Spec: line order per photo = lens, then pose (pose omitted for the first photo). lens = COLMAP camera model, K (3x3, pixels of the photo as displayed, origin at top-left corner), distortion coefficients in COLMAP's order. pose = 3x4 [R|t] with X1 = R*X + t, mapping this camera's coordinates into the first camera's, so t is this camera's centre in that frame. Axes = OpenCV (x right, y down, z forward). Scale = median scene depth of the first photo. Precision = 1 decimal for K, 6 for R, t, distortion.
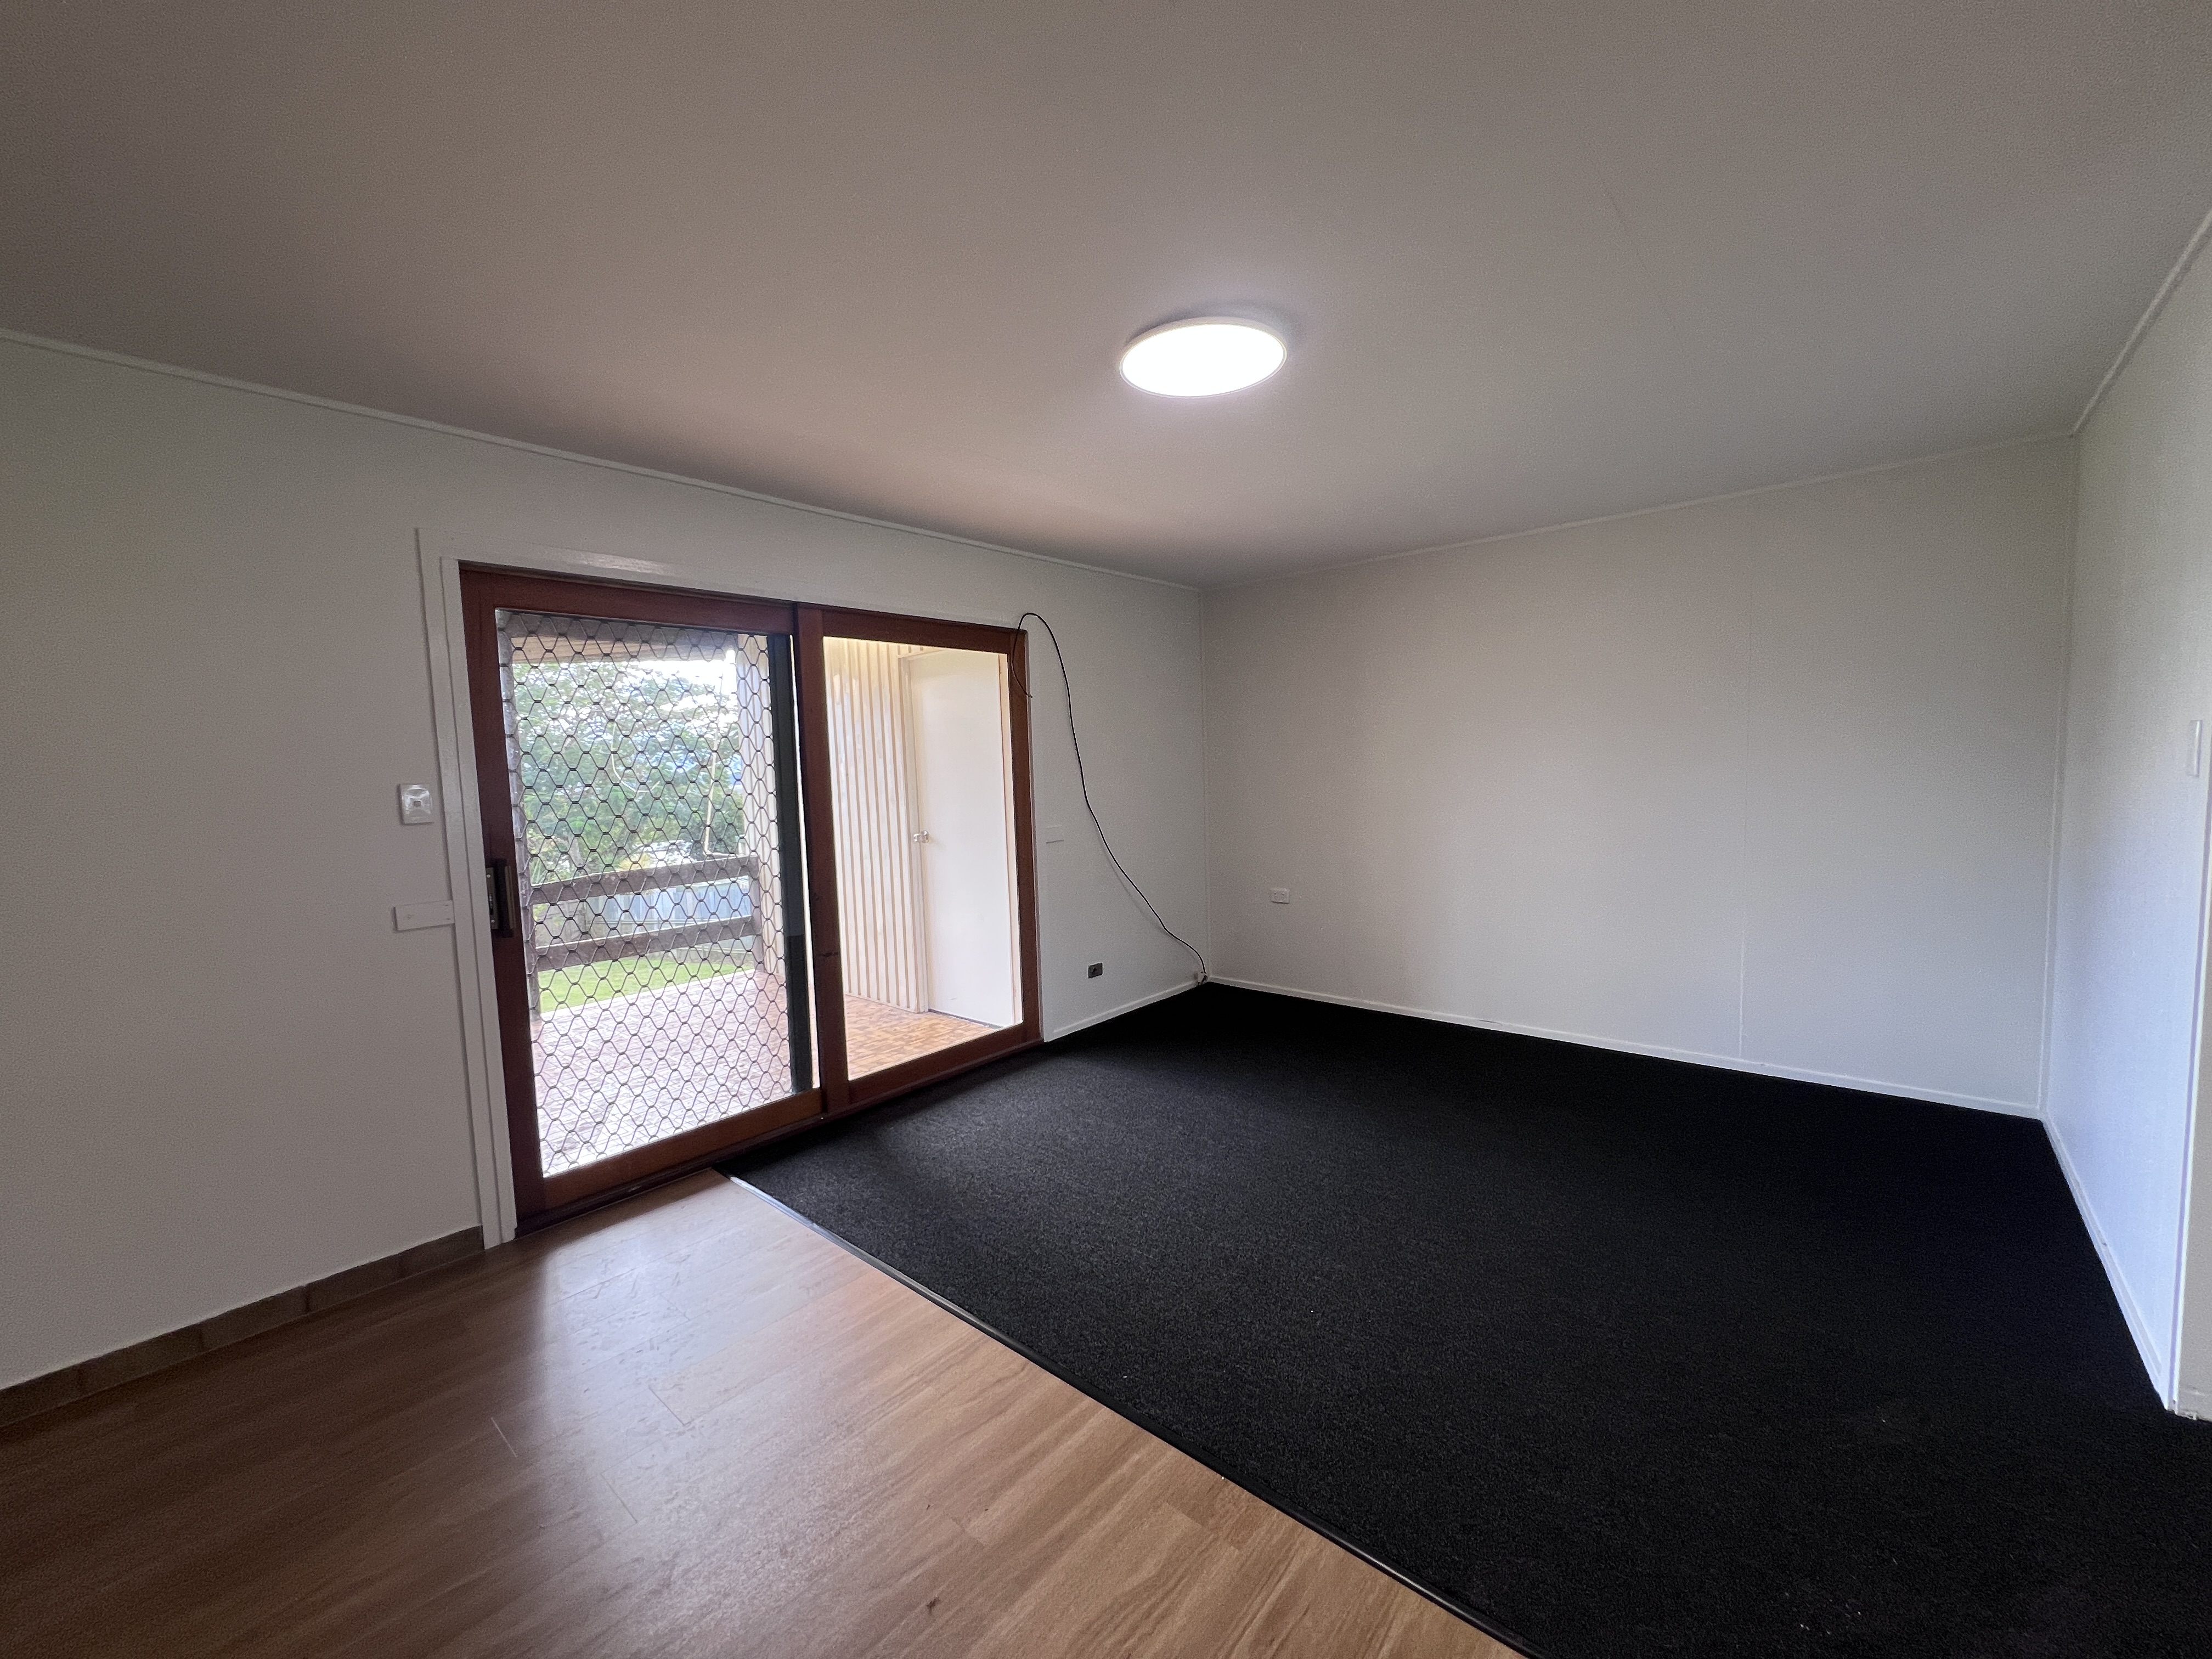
lens RADIAL K [[876.6, 0, 1106.0], [0, 876.6, 829.5], [0, 0, 1]] dist [-0.000197, -0.000009]
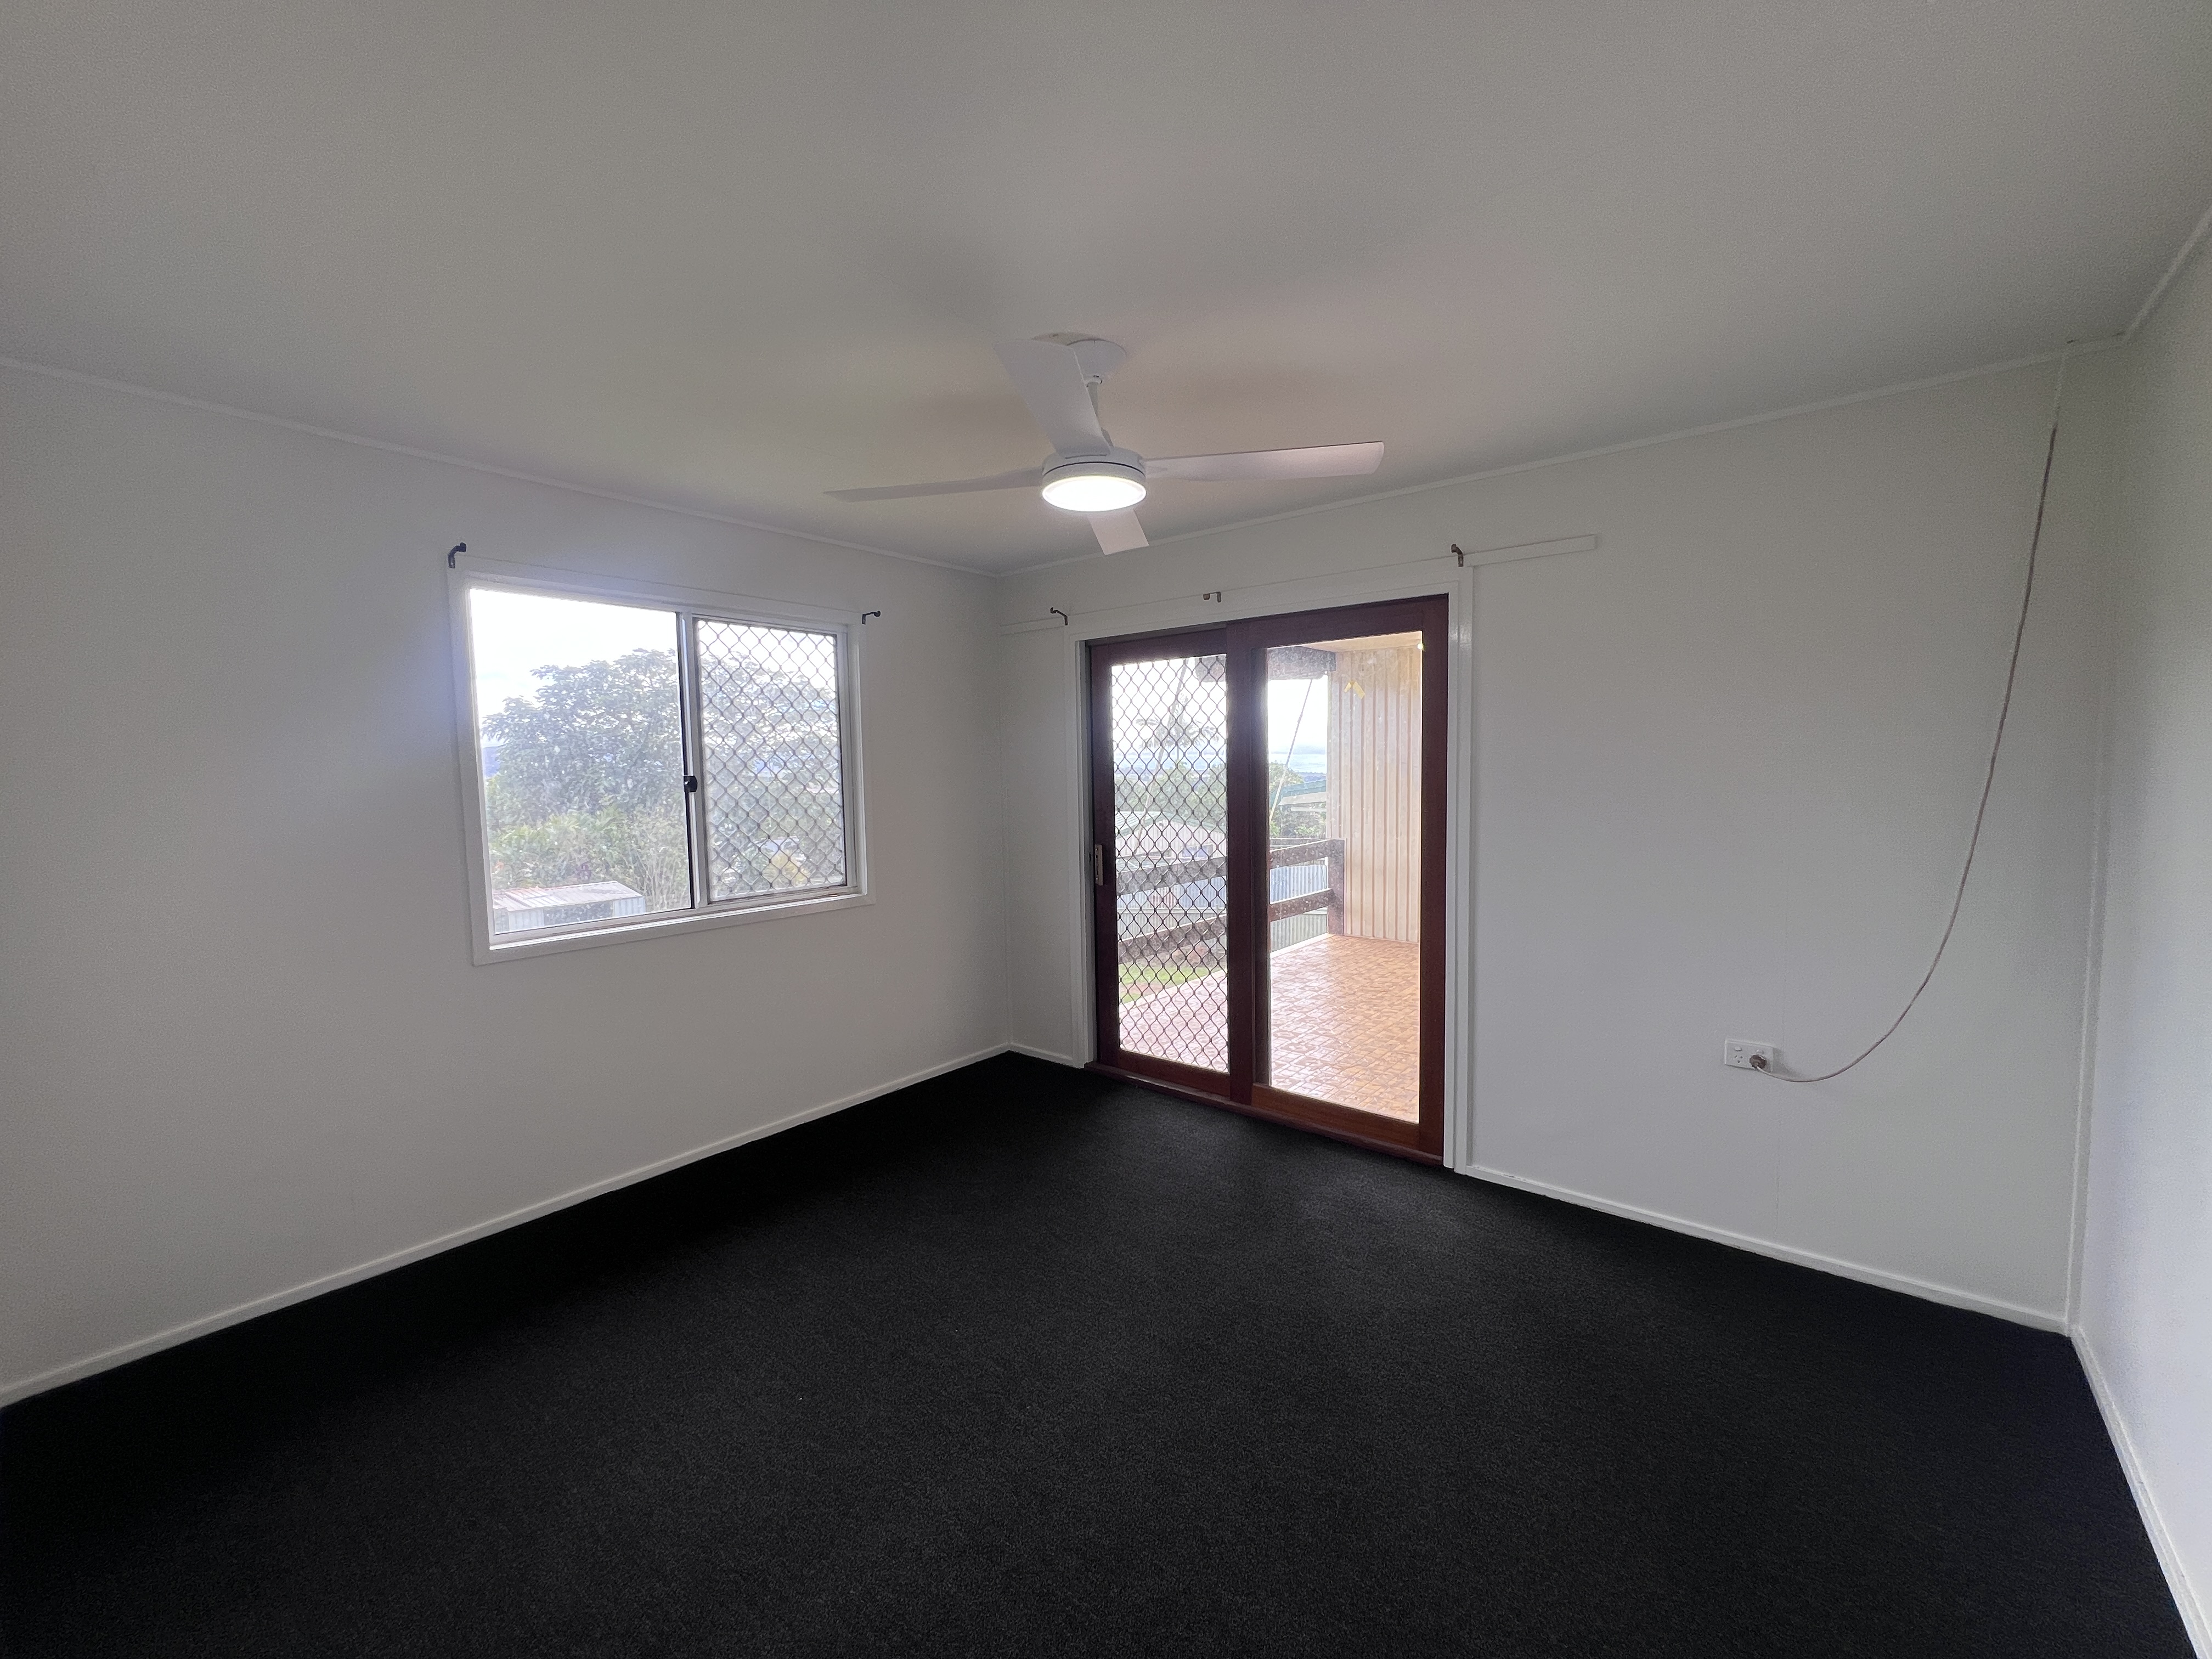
lens RADIAL K [[876.6, 0, 1106.0], [0, 876.6, 829.5], [0, 0, 1]] dist [-0.000197, -0.000009]
pose [[0.052707, 0.105524, -0.993019, 0.683925], [-0.059676, 0.992957, 0.102349, -0.101573], [0.996825, 0.053865, 0.058633, 0.759023]]
